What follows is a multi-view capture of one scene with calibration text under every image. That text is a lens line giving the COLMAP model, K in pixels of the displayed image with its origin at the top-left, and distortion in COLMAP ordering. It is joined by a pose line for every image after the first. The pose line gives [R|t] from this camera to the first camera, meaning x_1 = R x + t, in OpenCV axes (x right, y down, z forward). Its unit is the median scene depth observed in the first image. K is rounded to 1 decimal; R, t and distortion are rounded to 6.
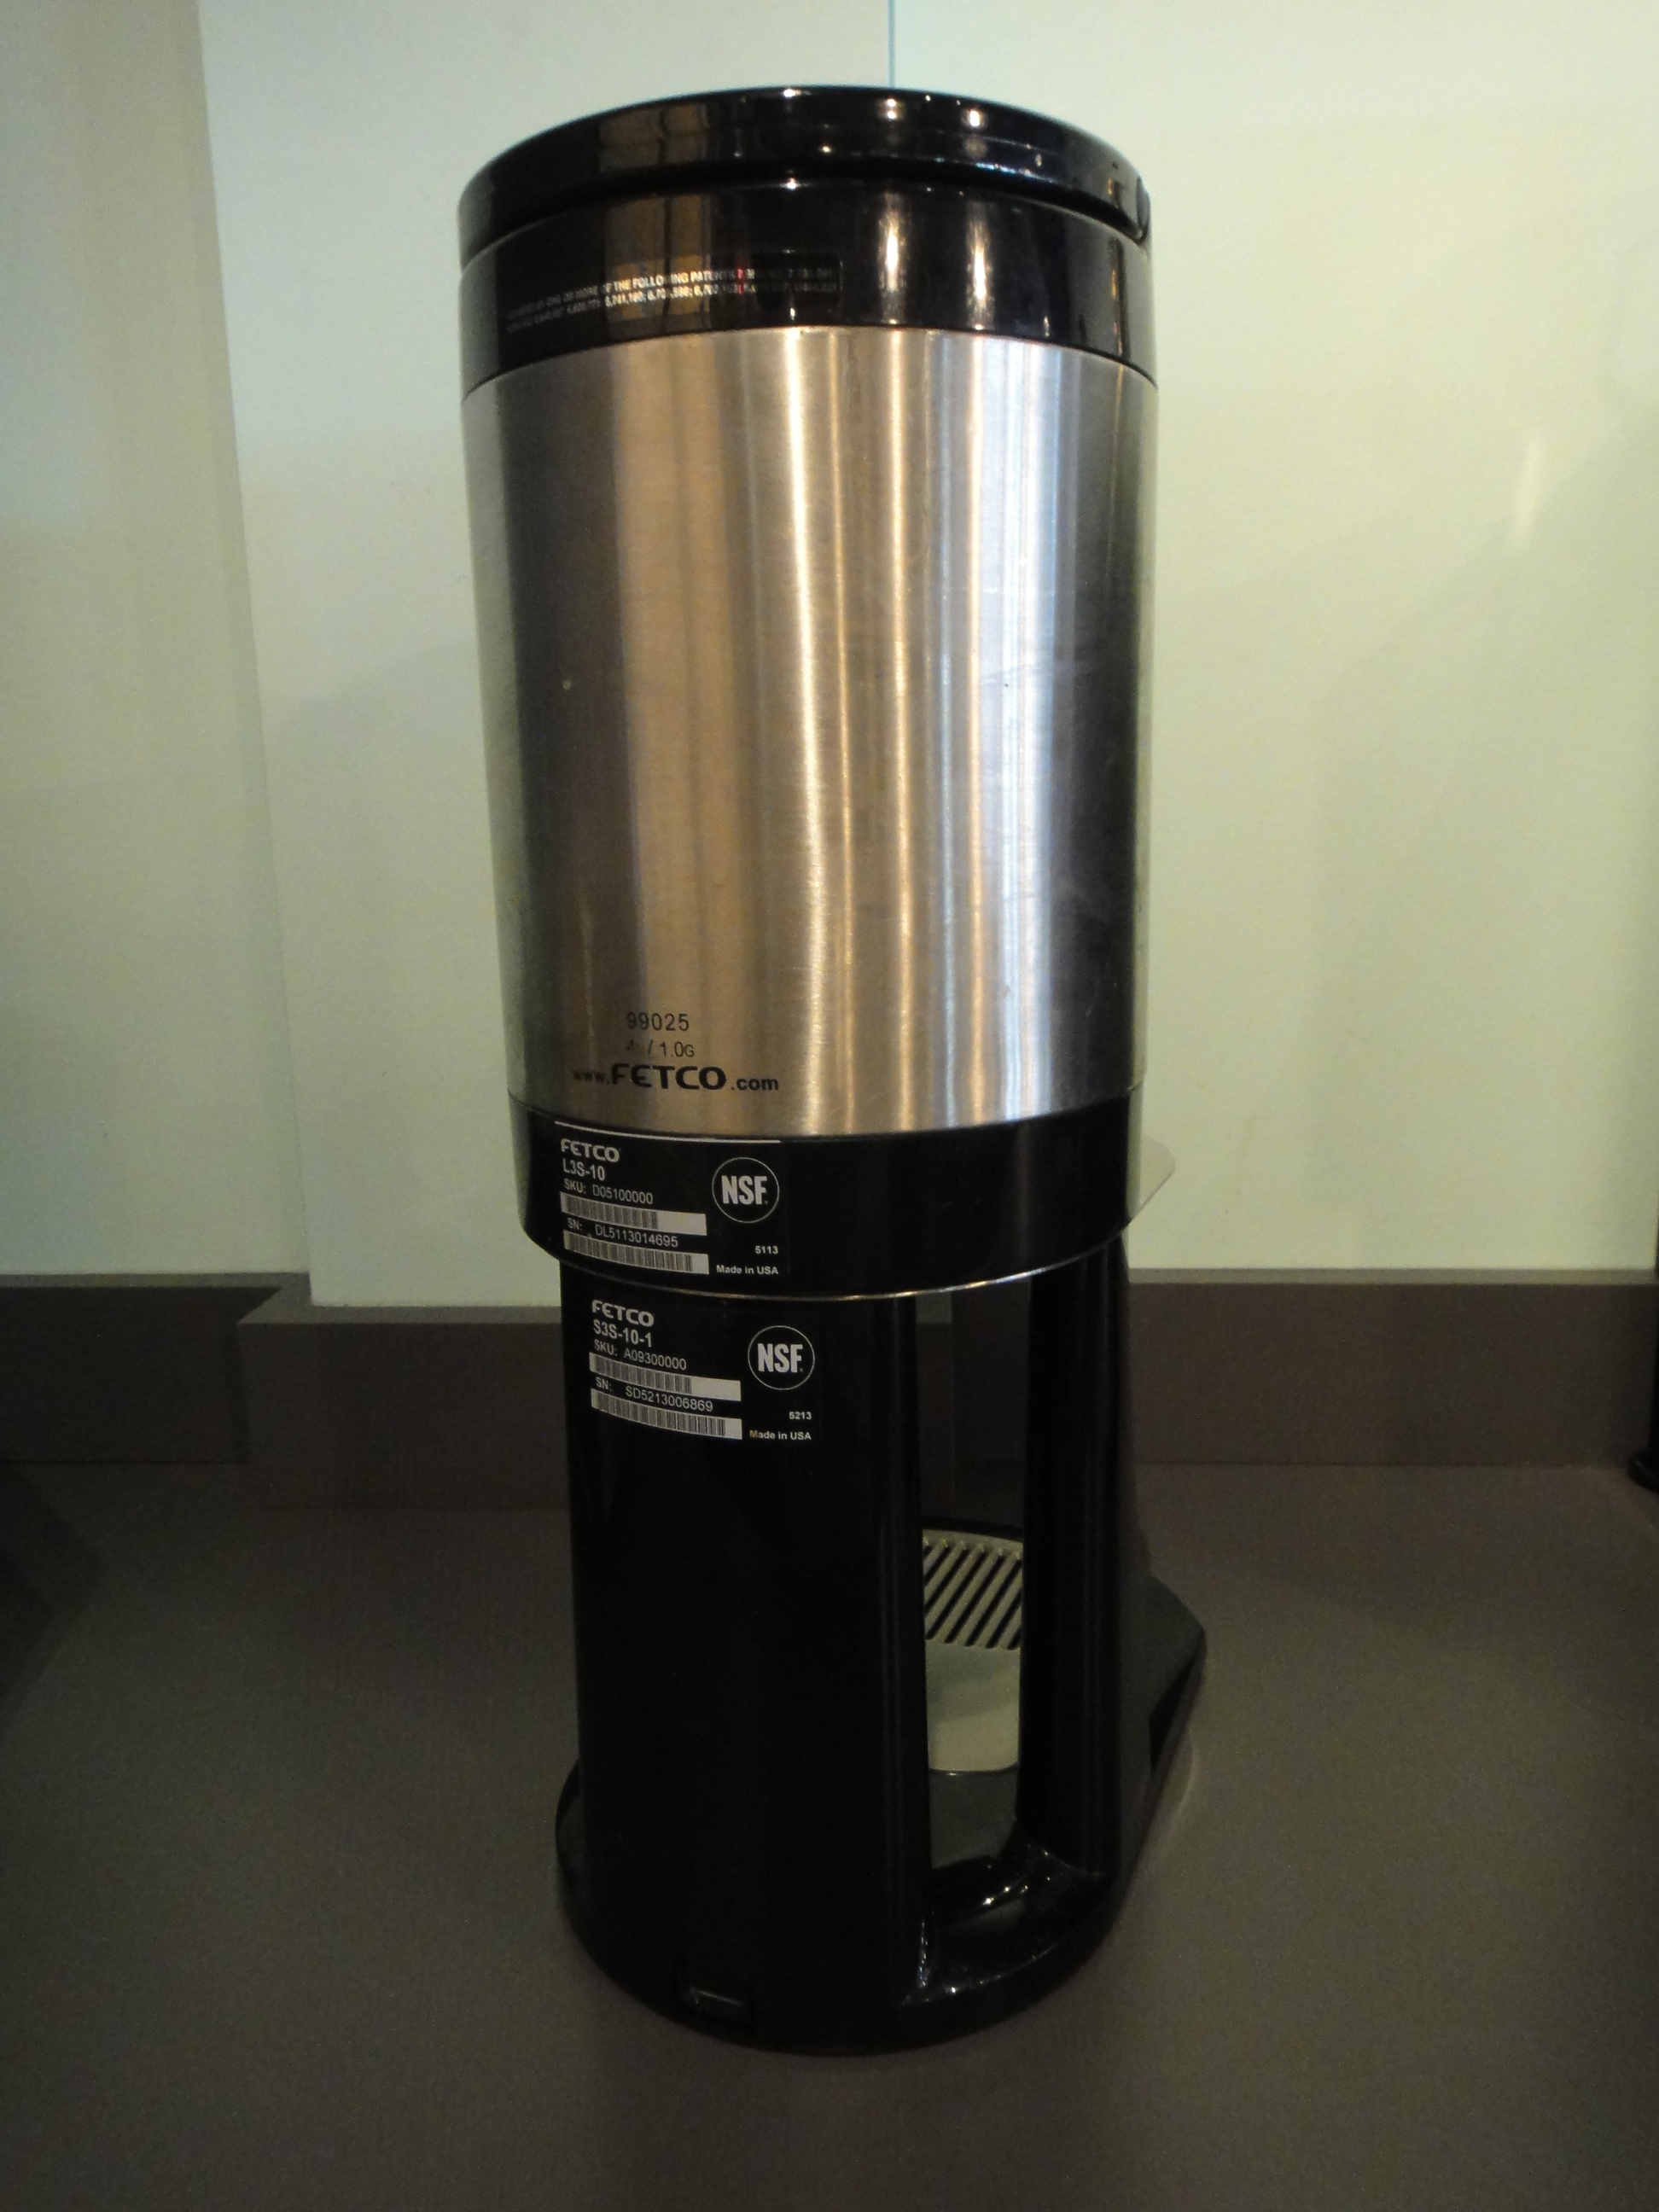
lens RADIAL K [[1570.5, 0, 829.5], [0, 1570.5, 1106.0], [0, 0, 1]] dist [0.011499, 0.007164]
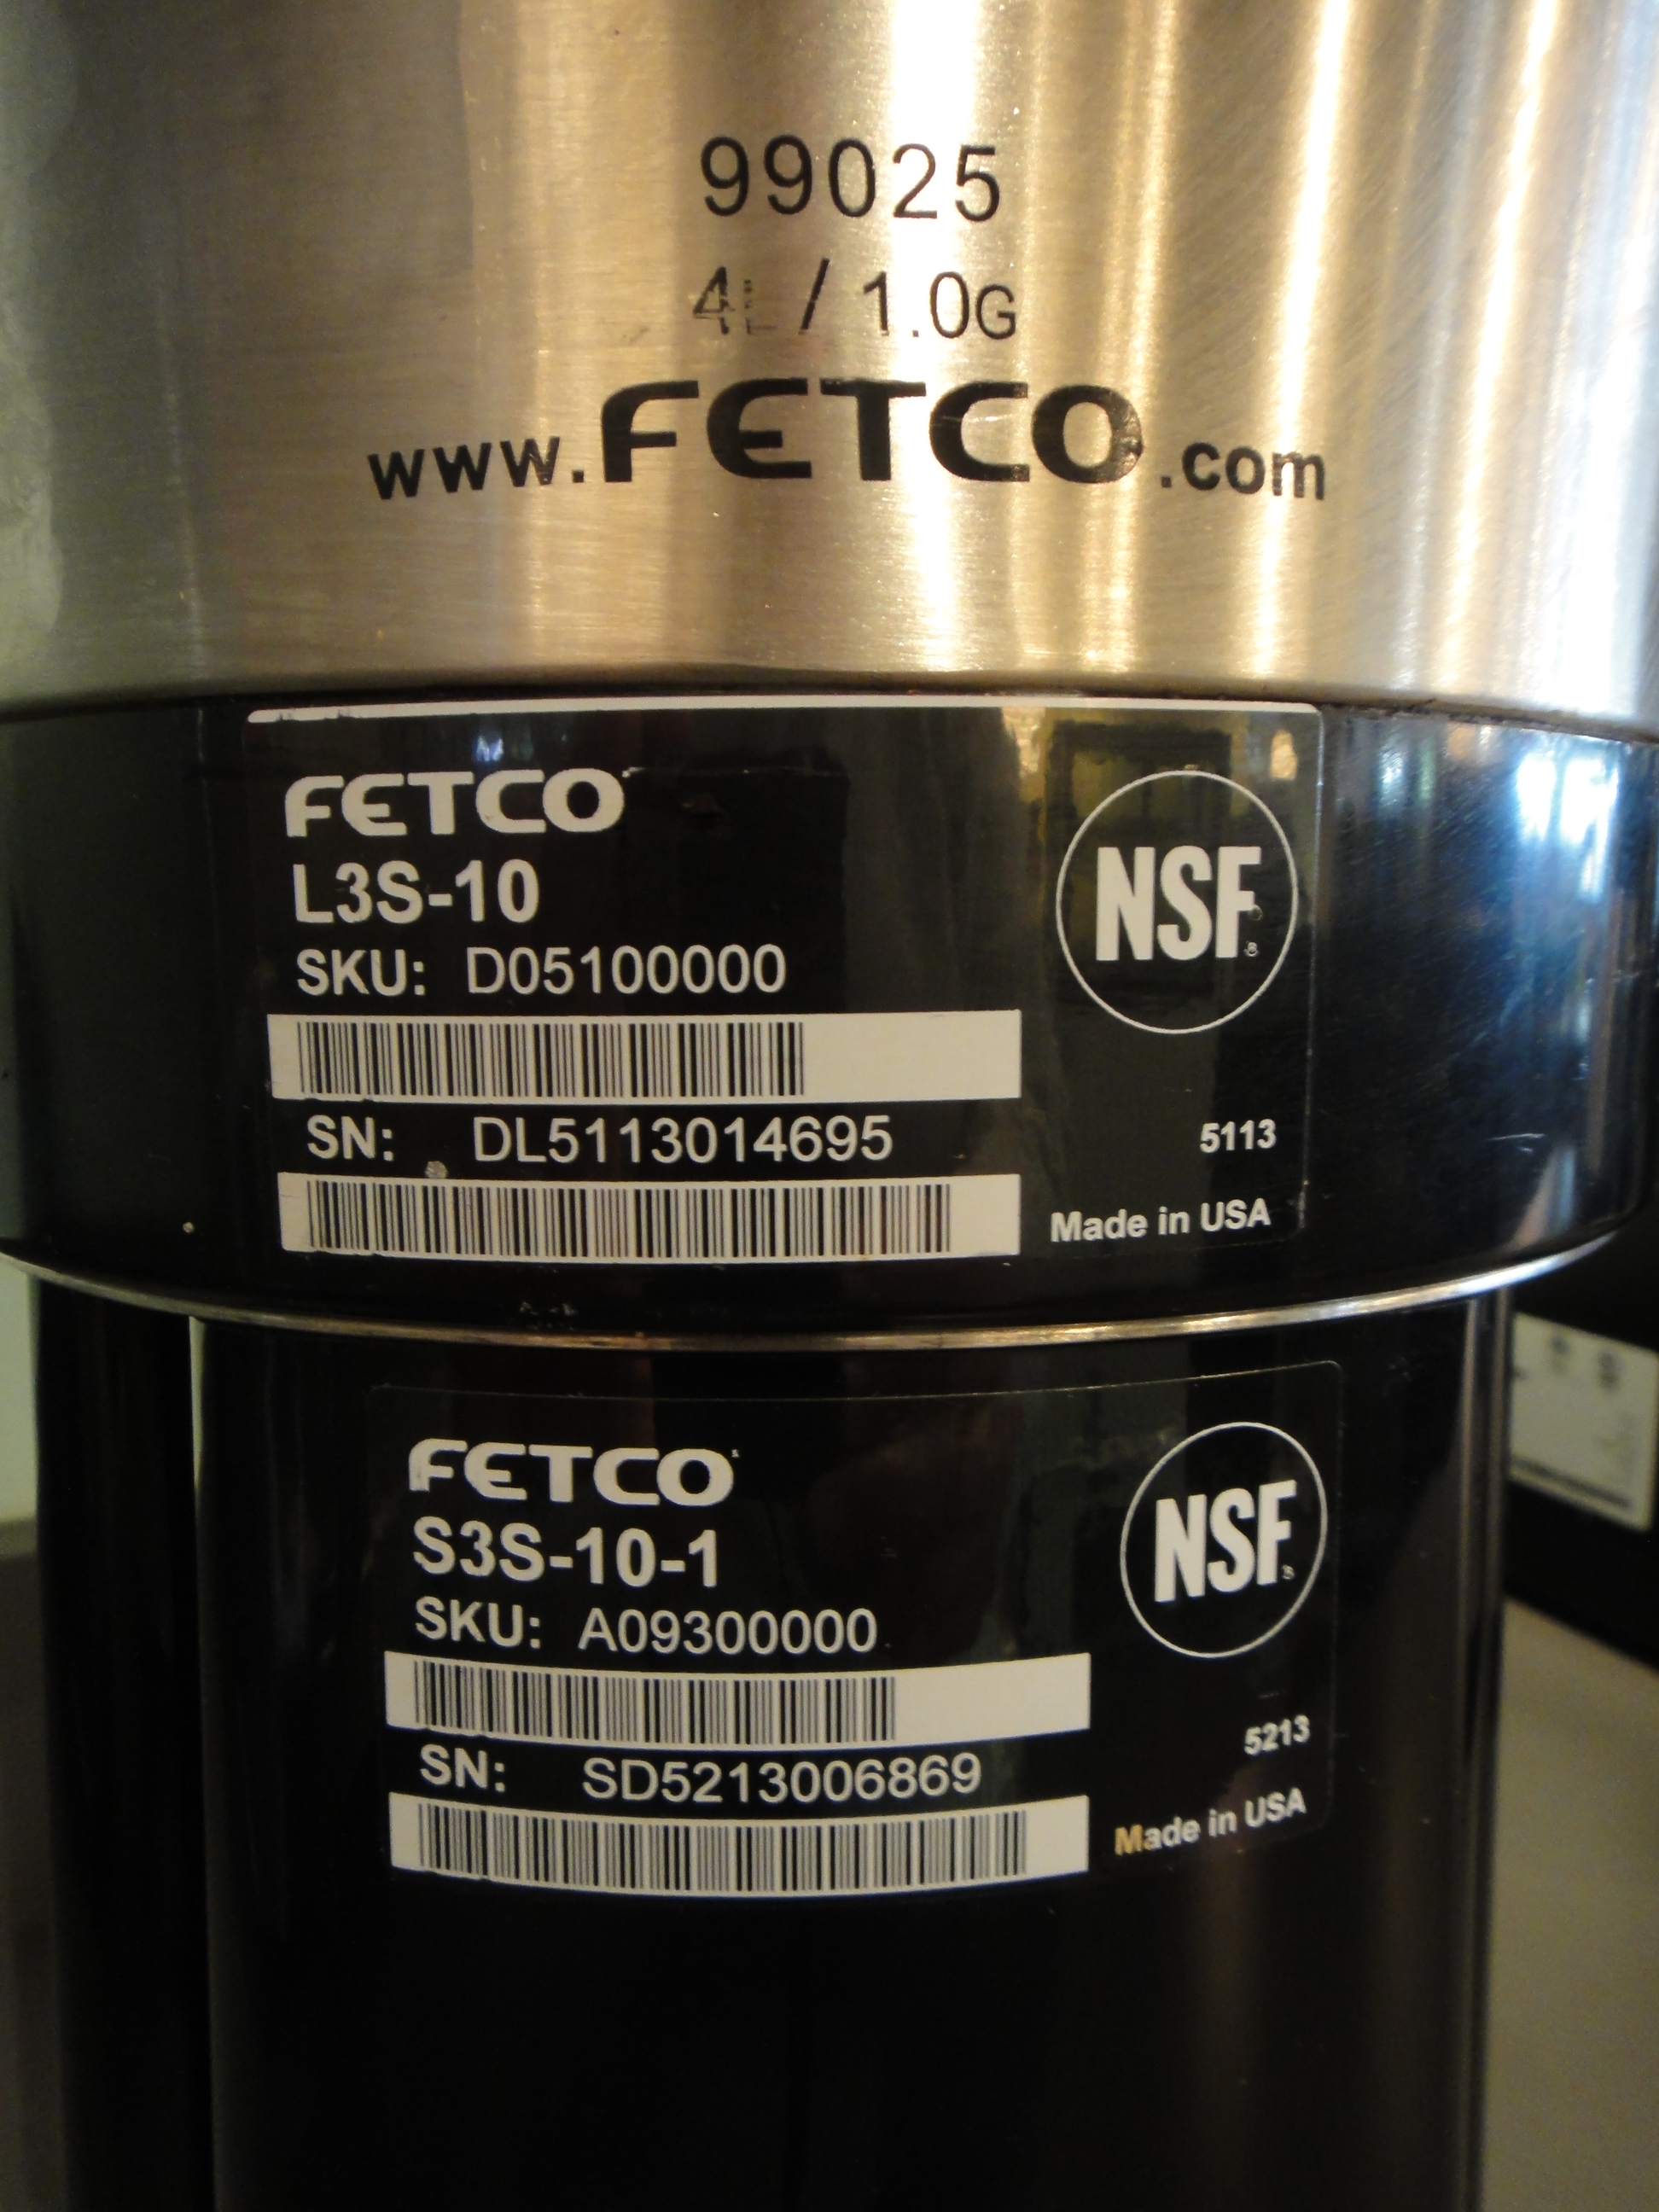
lens RADIAL K [[1570.5, 0, 829.5], [0, 1570.5, 1106.0], [0, 0, 1]] dist [0.011499, 0.007164]
pose [[0.875220, -0.035603, 0.482413, -0.221942], [0.078179, 0.994588, -0.068435, 0.096210], [-0.477365, 0.097610, 0.873267, 0.772804]]
